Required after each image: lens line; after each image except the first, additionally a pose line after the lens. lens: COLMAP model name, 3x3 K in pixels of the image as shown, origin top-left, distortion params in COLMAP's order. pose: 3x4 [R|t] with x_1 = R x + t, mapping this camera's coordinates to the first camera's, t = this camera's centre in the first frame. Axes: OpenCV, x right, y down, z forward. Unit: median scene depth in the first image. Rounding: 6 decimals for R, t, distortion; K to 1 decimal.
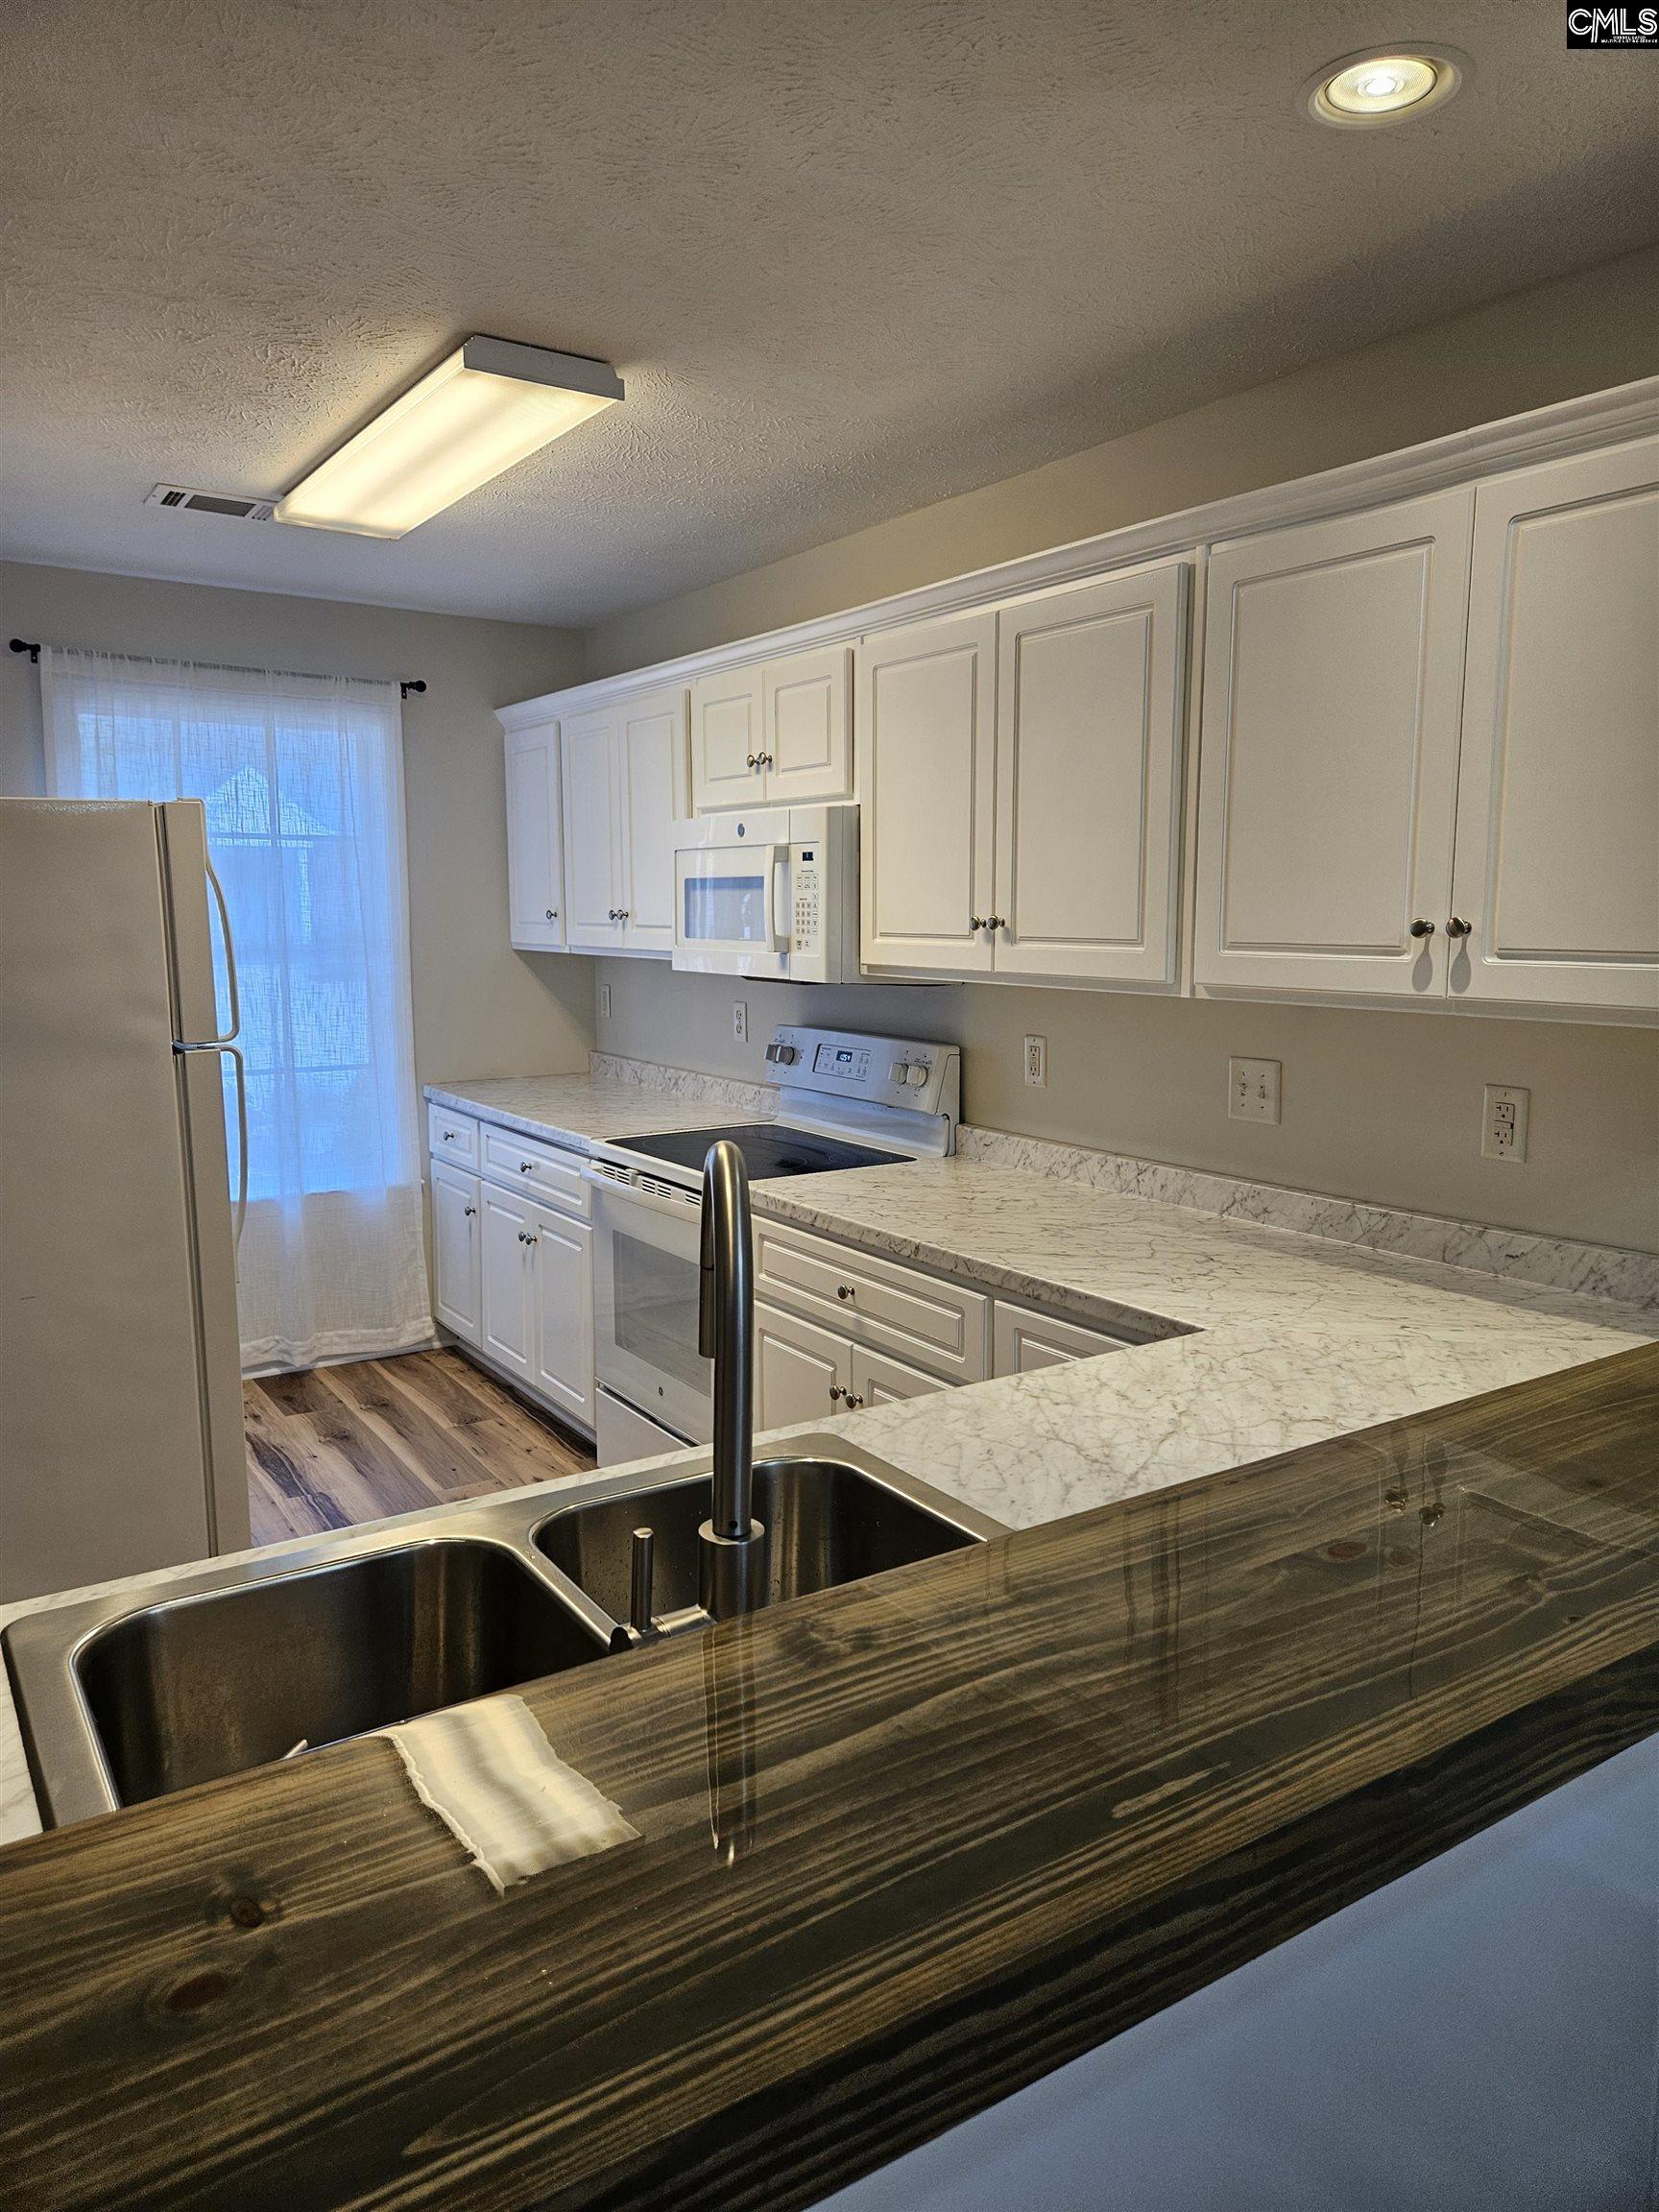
lens RADIAL K [[1483.5, 0, 828.5], [0, 1483.5, 1110.0], [0, 0, 1]] dist [0.041066, -0.002220]
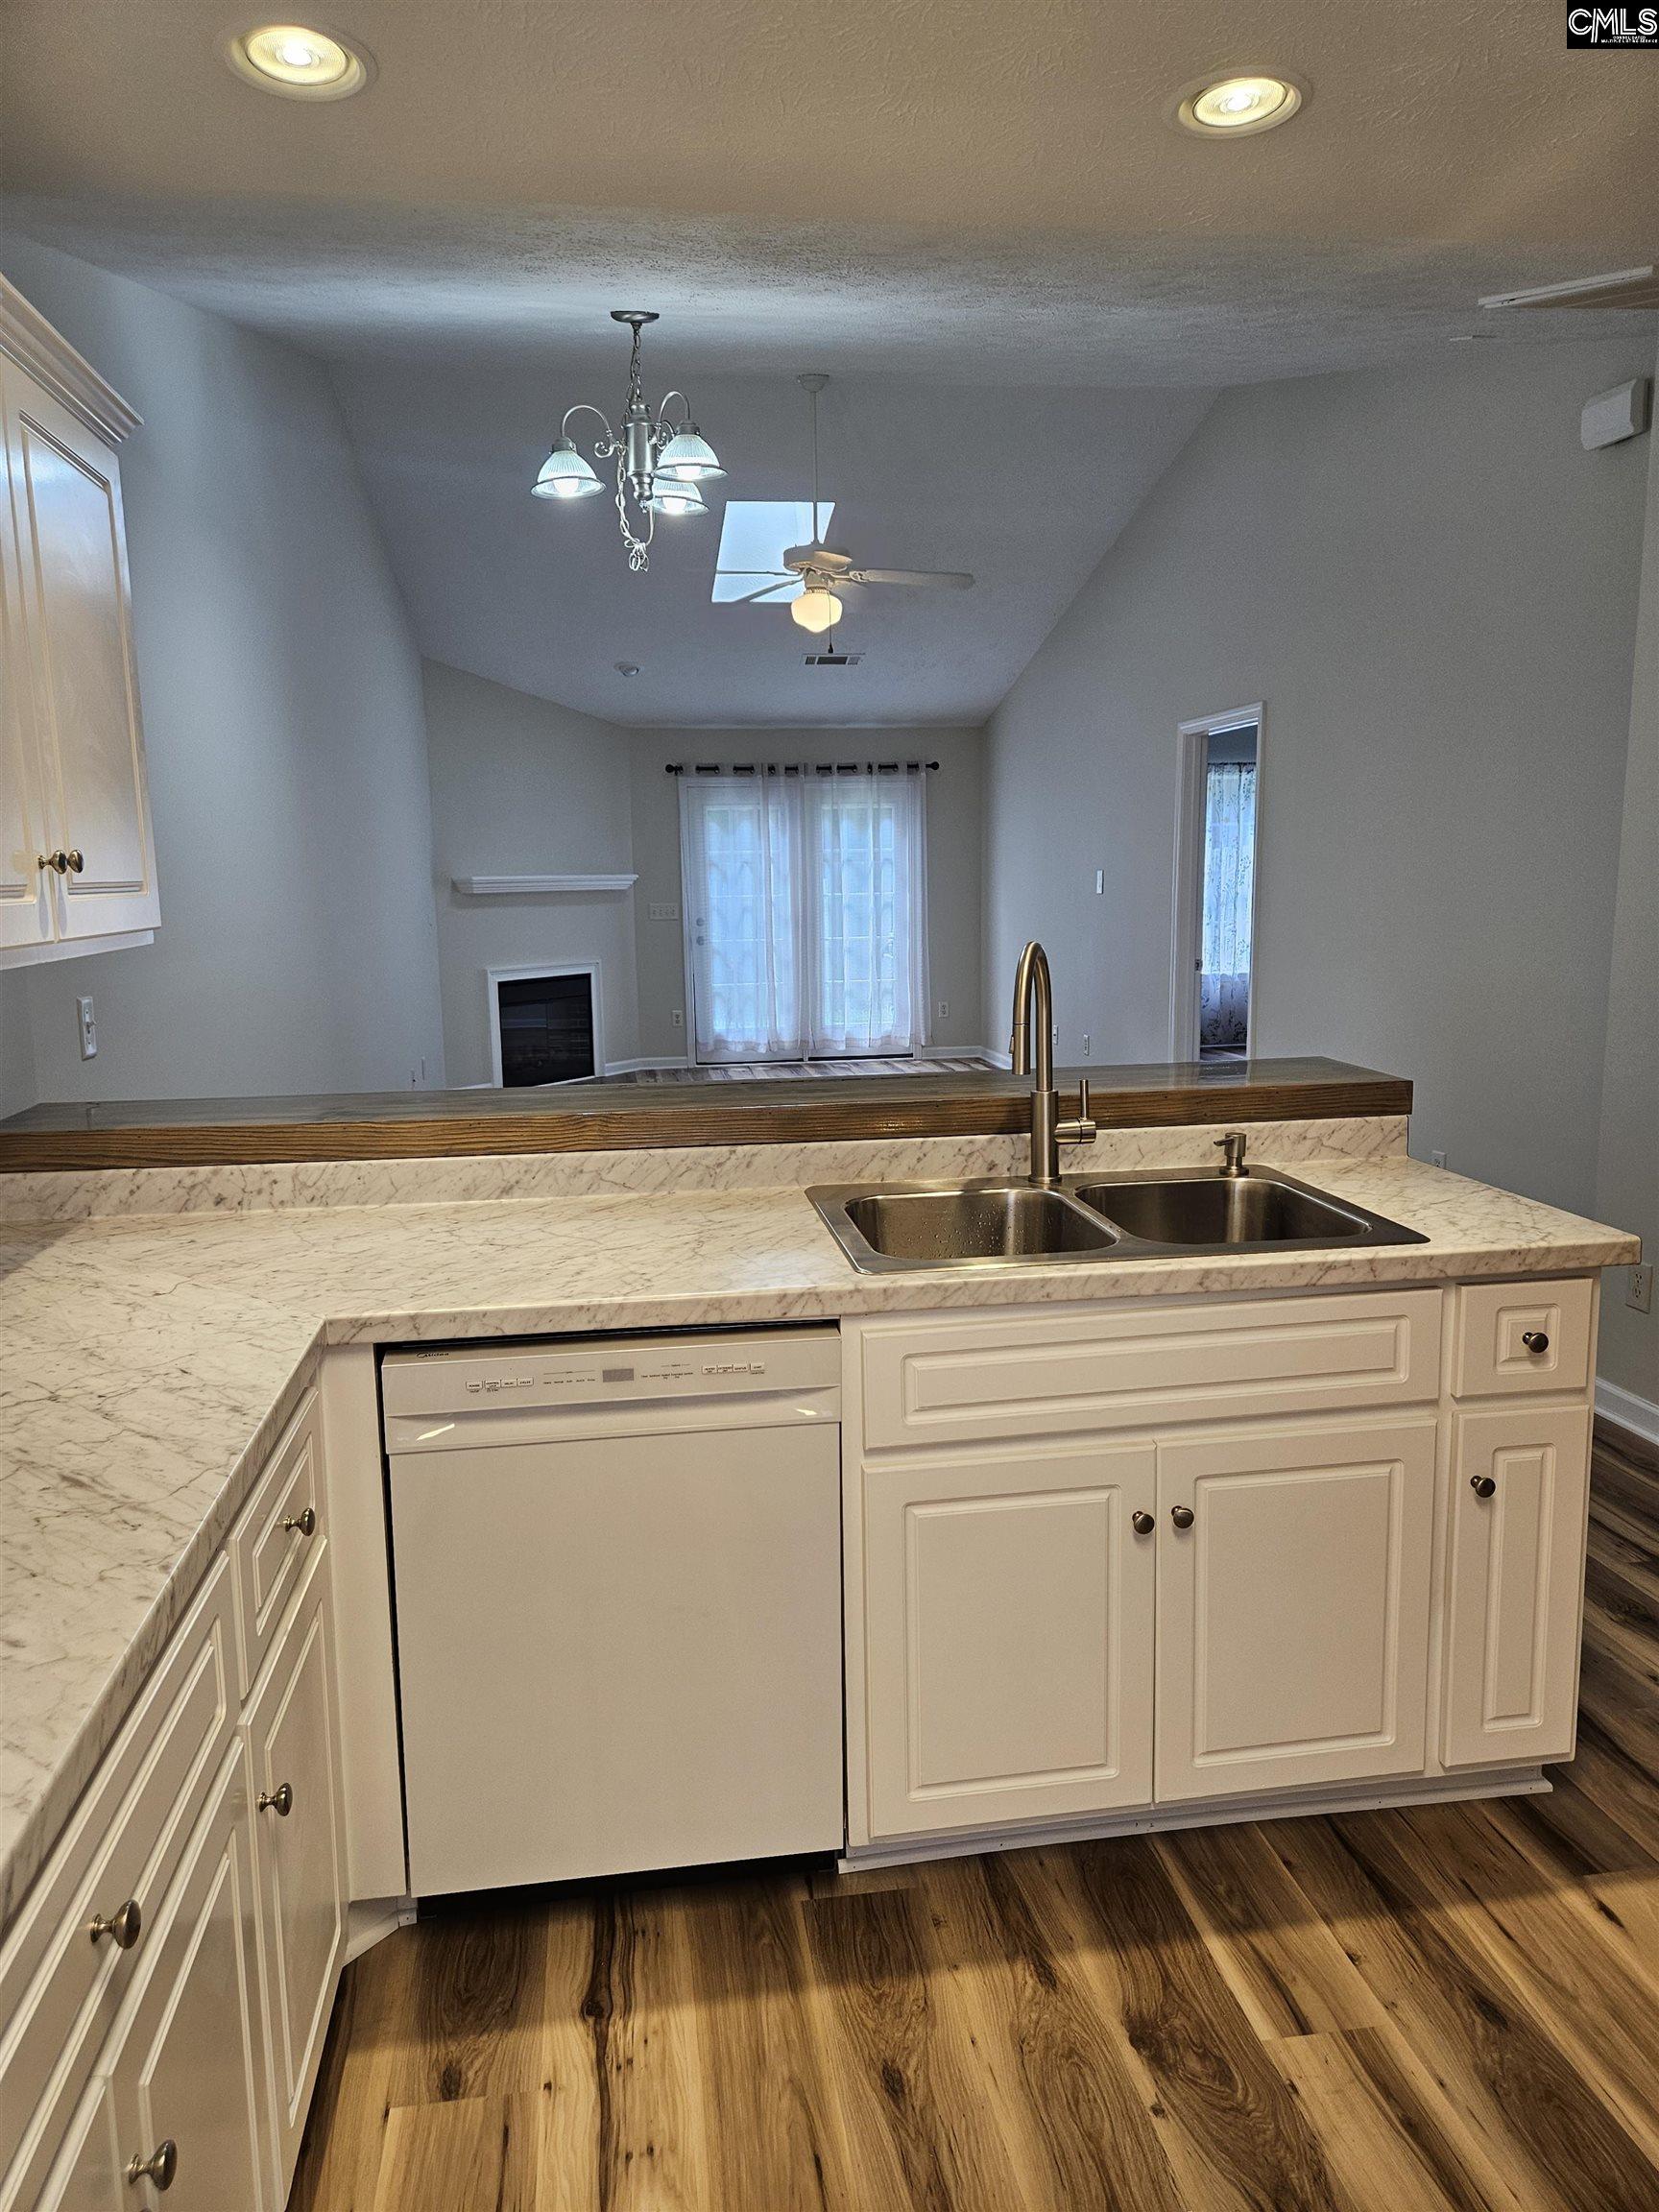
lens RADIAL K [[1483.5, 0, 828.7], [0, 1483.5, 1096.7], [0, 0, 1]] dist [0.041066, -0.002220]
pose [[-0.907472, -0.047574, 0.417410, -0.395169], [0.074607, 0.959525, 0.271560, -0.204777], [-0.413435, 0.277575, -0.867193, 1.693687]]
